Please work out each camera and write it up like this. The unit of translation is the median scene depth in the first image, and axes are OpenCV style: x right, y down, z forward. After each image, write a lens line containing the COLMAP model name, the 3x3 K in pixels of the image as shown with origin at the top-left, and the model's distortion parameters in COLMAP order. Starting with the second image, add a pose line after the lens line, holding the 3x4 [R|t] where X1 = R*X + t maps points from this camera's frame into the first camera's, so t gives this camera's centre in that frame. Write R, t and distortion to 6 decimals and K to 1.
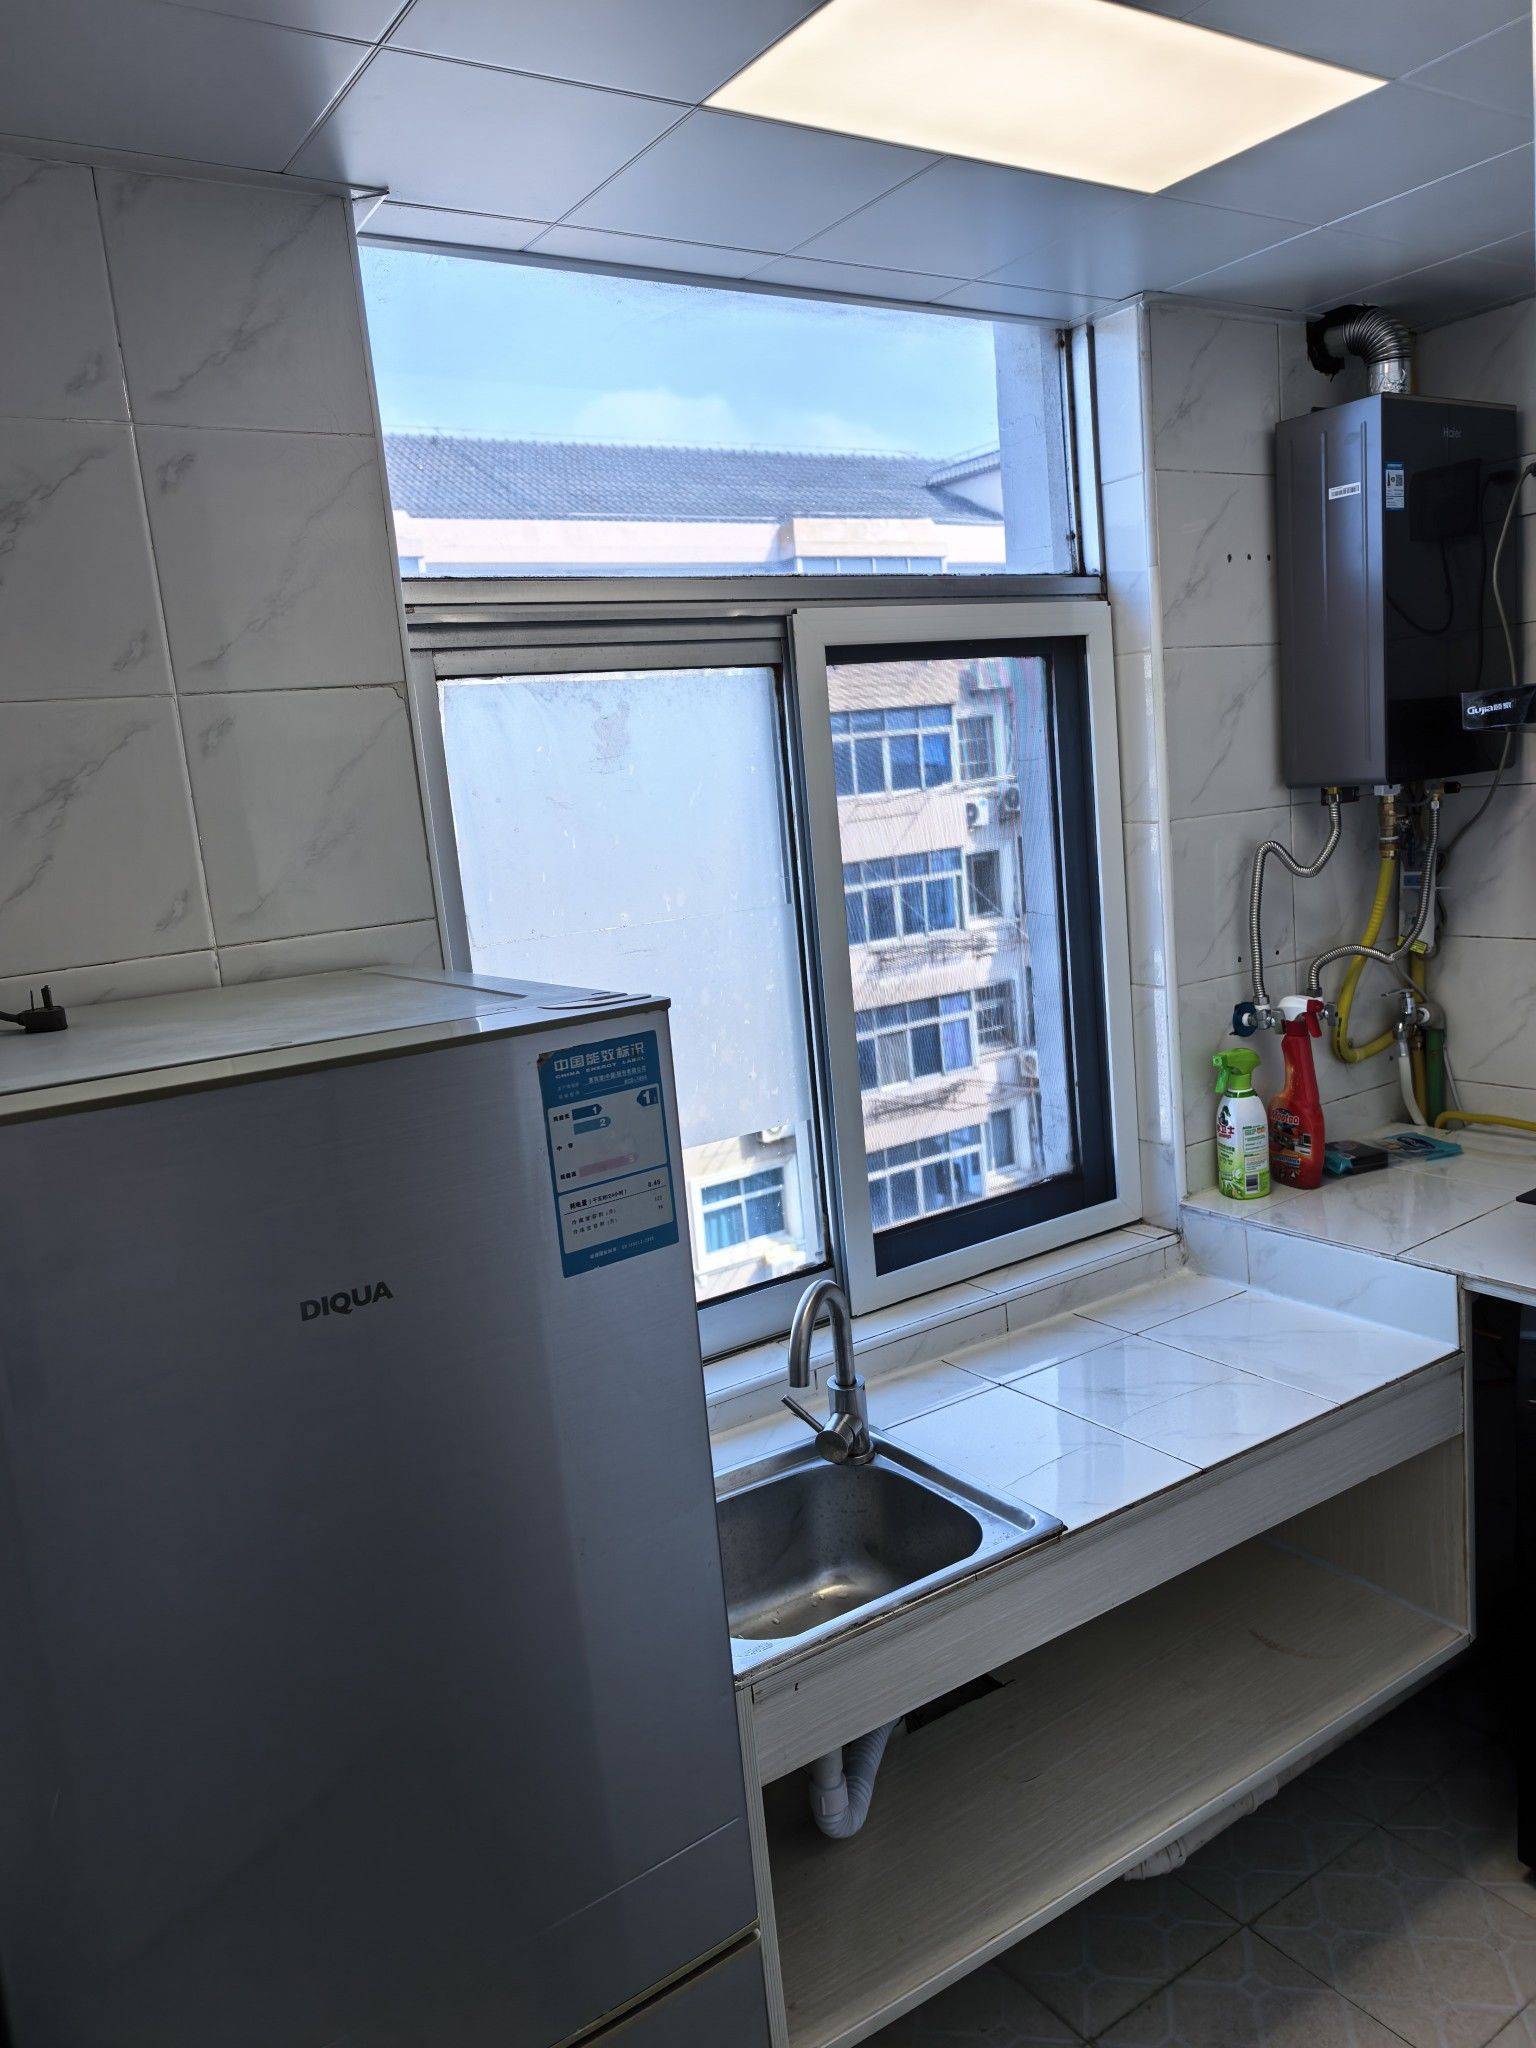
lens RADIAL K [[1487.2, 0, 756.6], [0, 1487.2, 1034.3], [0, 0, 1]] dist [0.007758, 0.001463]
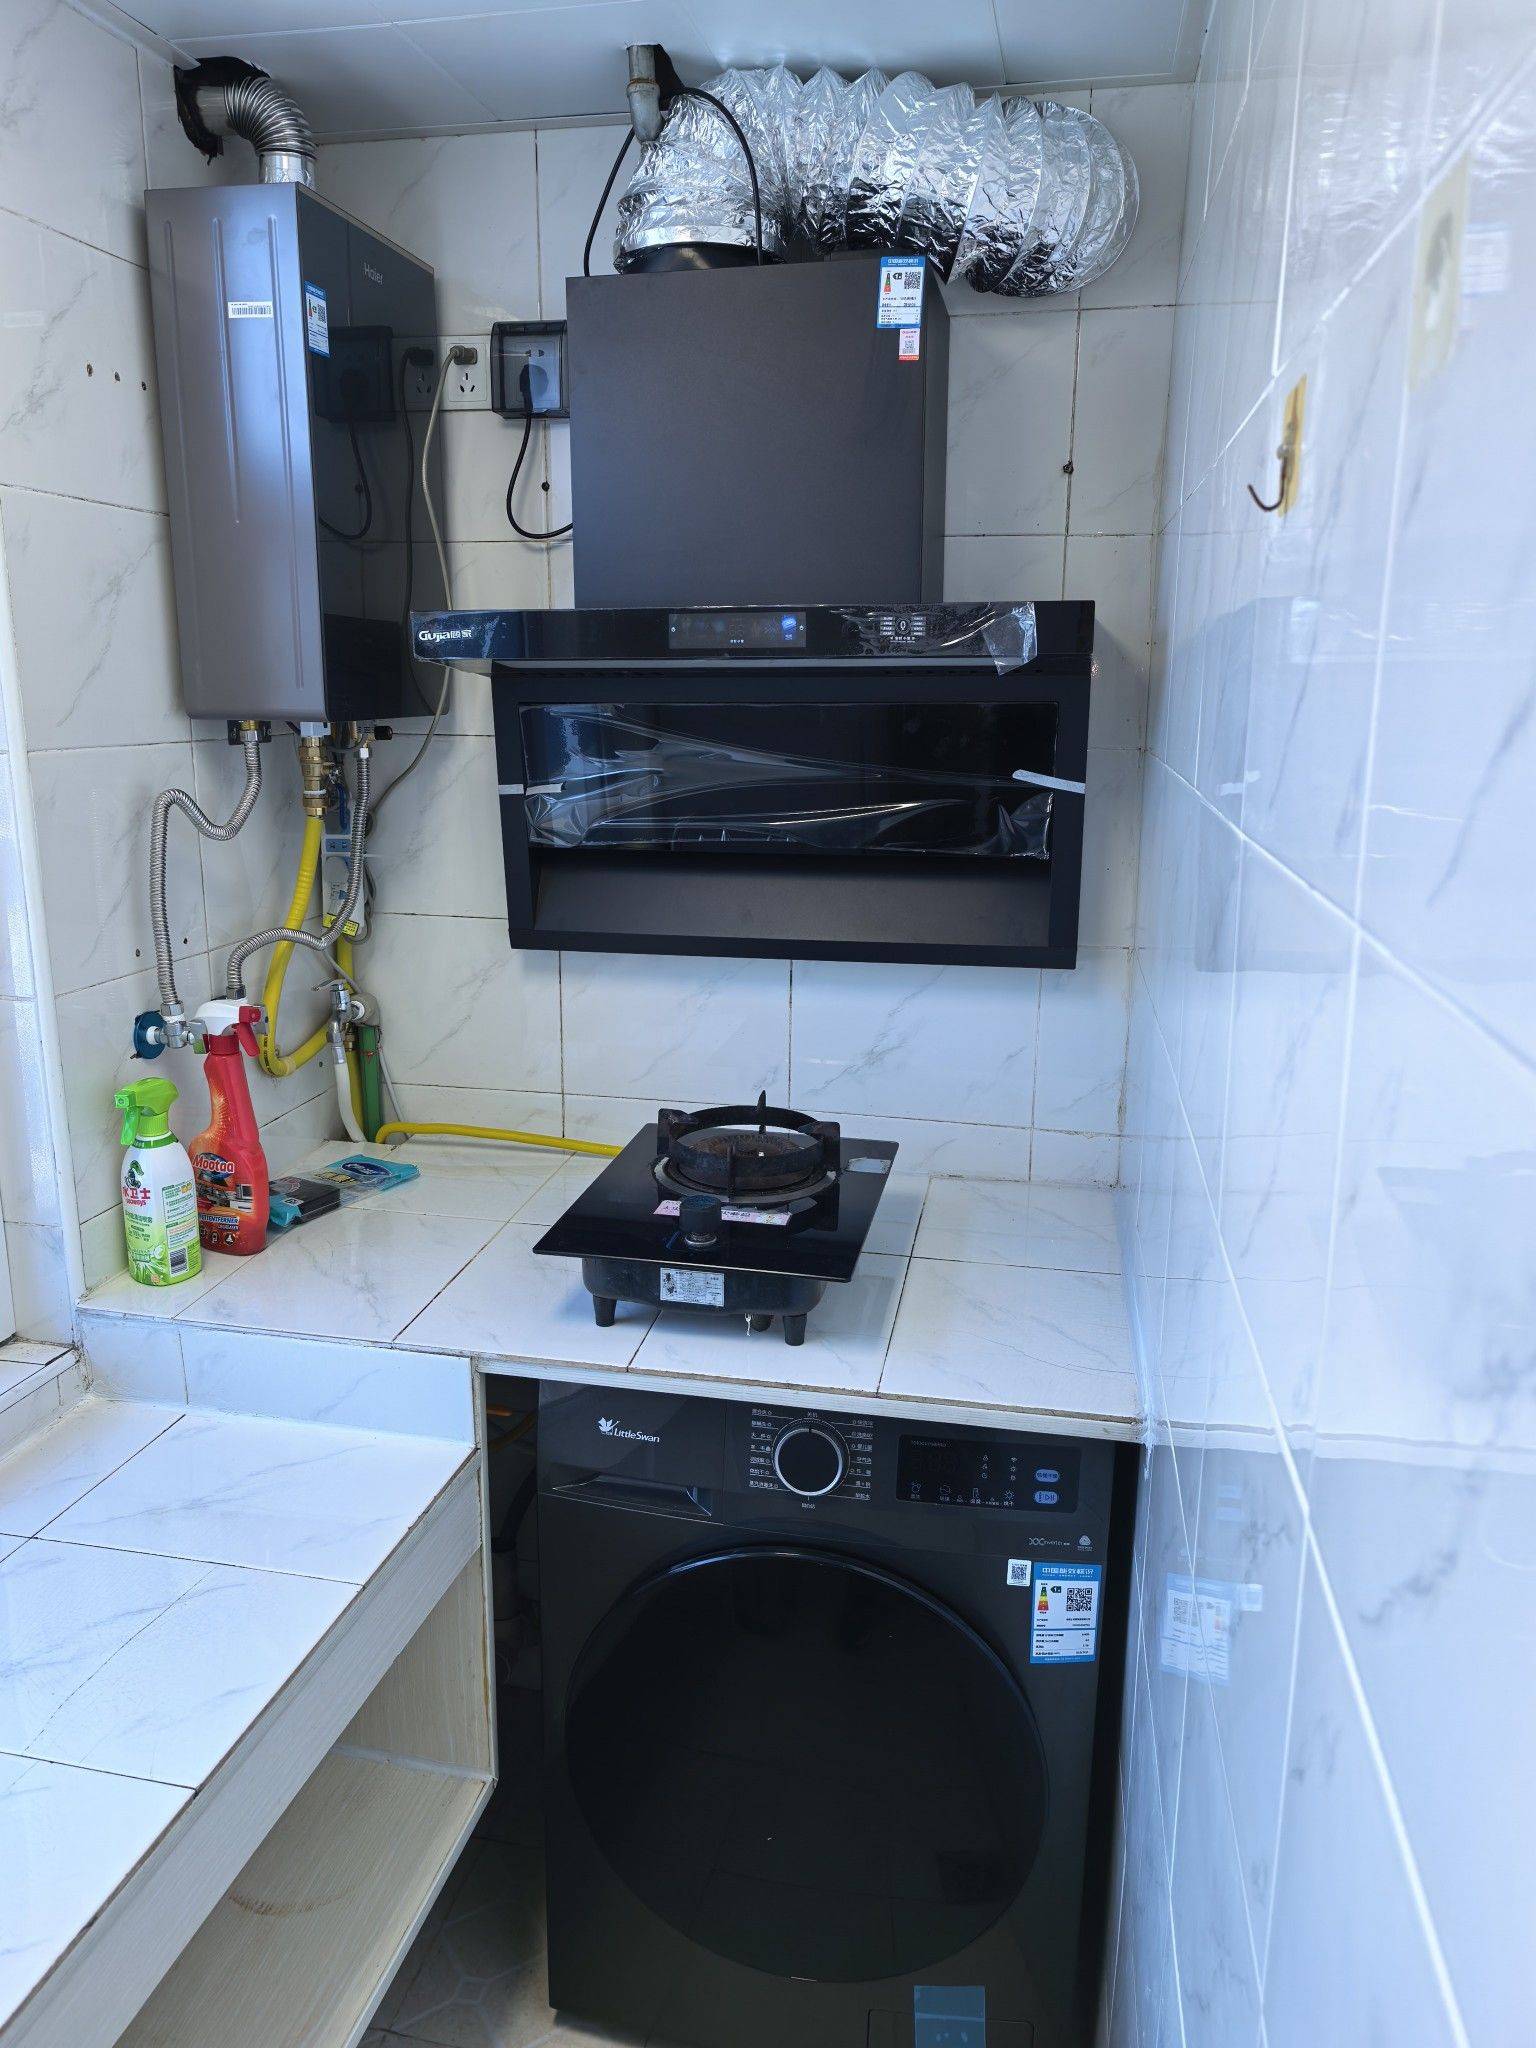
lens RADIAL K [[1487.2, 0, 756.6], [0, 1487.2, 1034.3], [0, 0, 1]] dist [0.007758, 0.001463]
pose [[0.718816, -0.069648, 0.691703, 0.040070], [0.045604, 0.997550, 0.053053, -0.035984], [-0.693703, -0.006591, 0.720231, 0.278227]]
